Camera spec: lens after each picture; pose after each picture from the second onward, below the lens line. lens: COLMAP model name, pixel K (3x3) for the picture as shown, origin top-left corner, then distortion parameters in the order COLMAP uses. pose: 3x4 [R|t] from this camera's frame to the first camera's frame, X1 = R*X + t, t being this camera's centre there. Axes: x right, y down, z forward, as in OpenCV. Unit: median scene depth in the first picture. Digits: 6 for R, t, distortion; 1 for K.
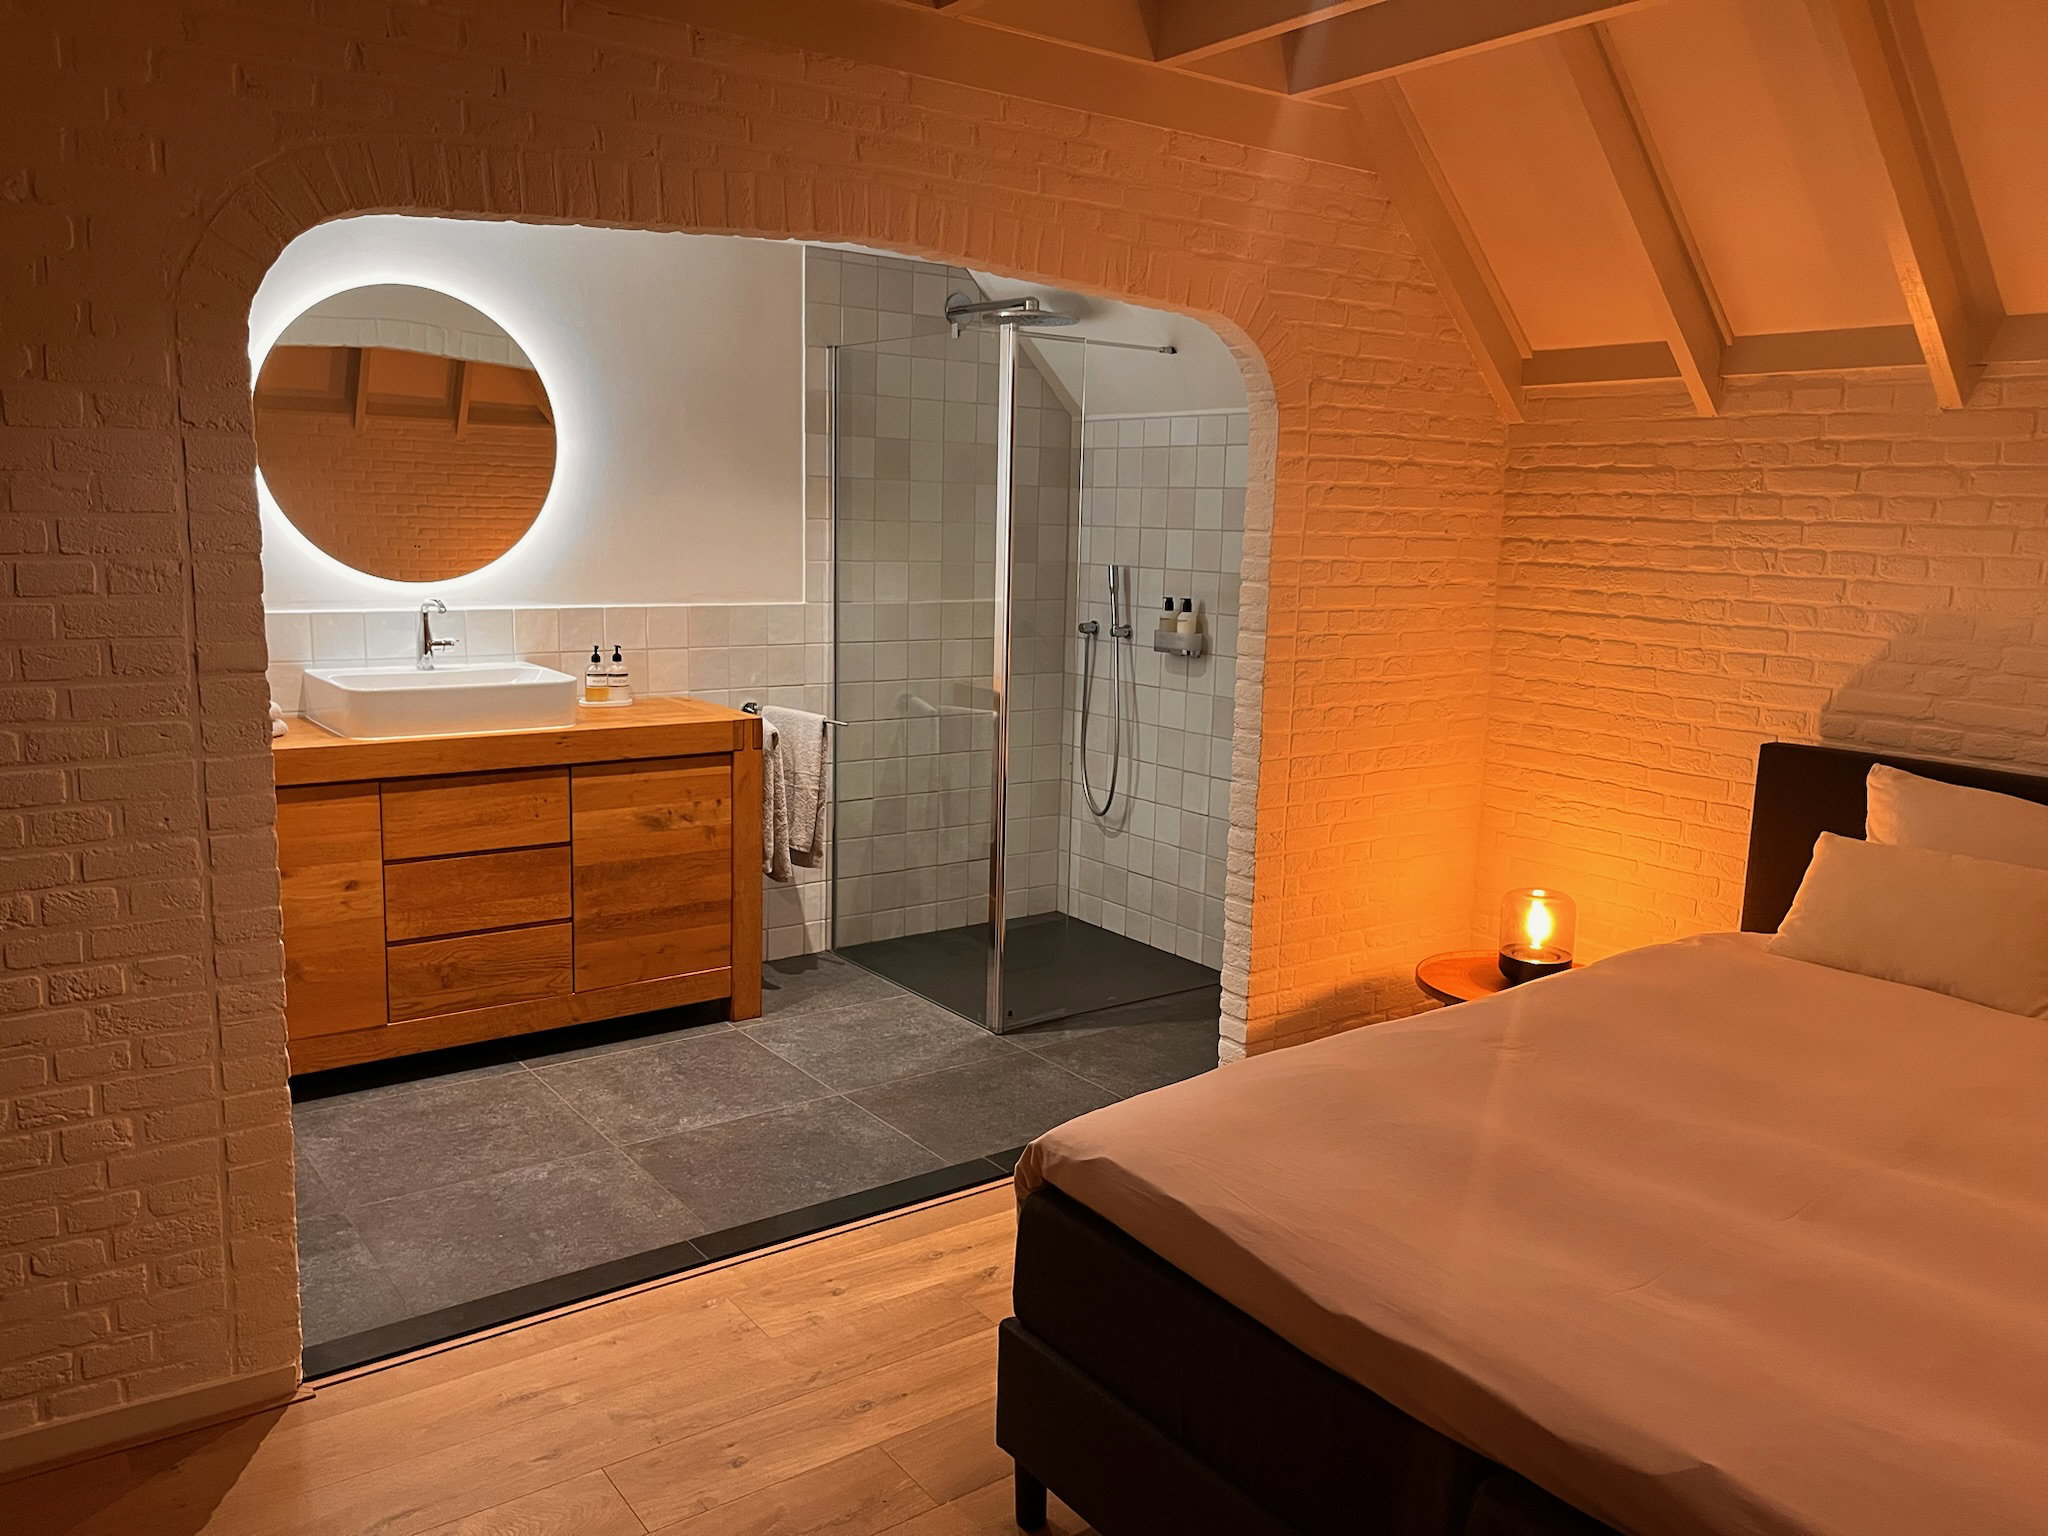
lens RADIAL K [[1557.7, 0, 1032.0], [0, 1557.7, 754.2], [0, 0, 1]] dist [0.062115, -0.090672]
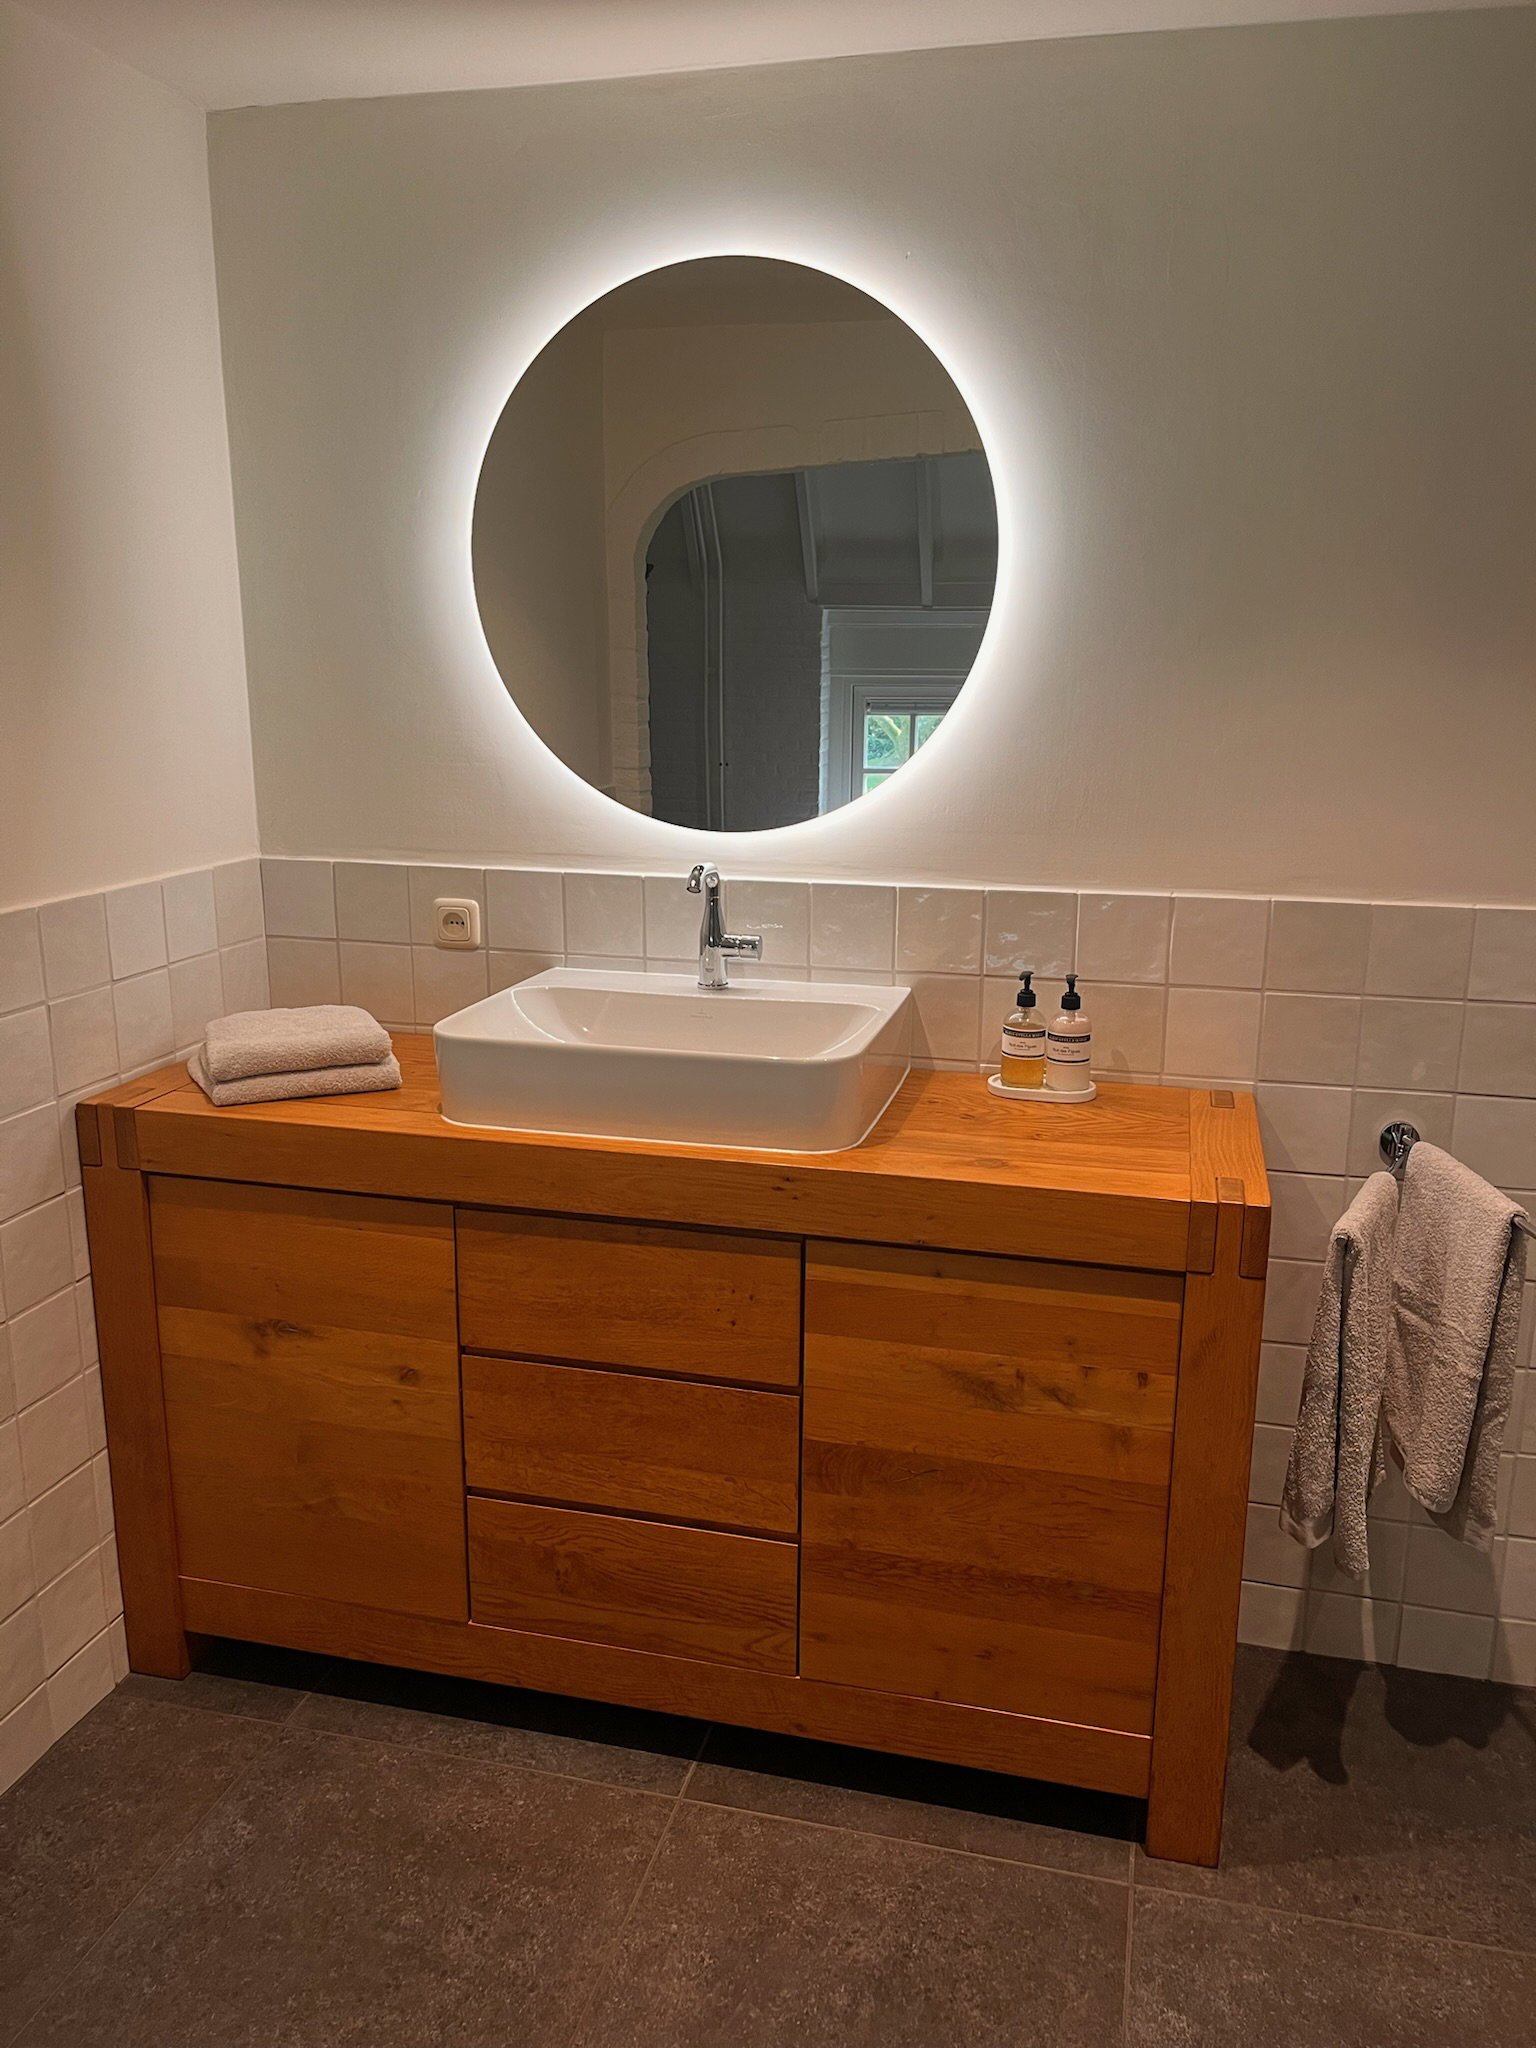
lens RADIAL K [[1557.7, 0, 768.4], [0, 1557.7, 1024.6], [0, 0, 1]] dist [0.062115, -0.090672]
pose [[0.634814, 0.152260, -0.757514, 0.045754], [-0.113319, 0.988137, 0.103652, -0.100825], [0.764310, 0.020041, 0.644538, 0.661750]]
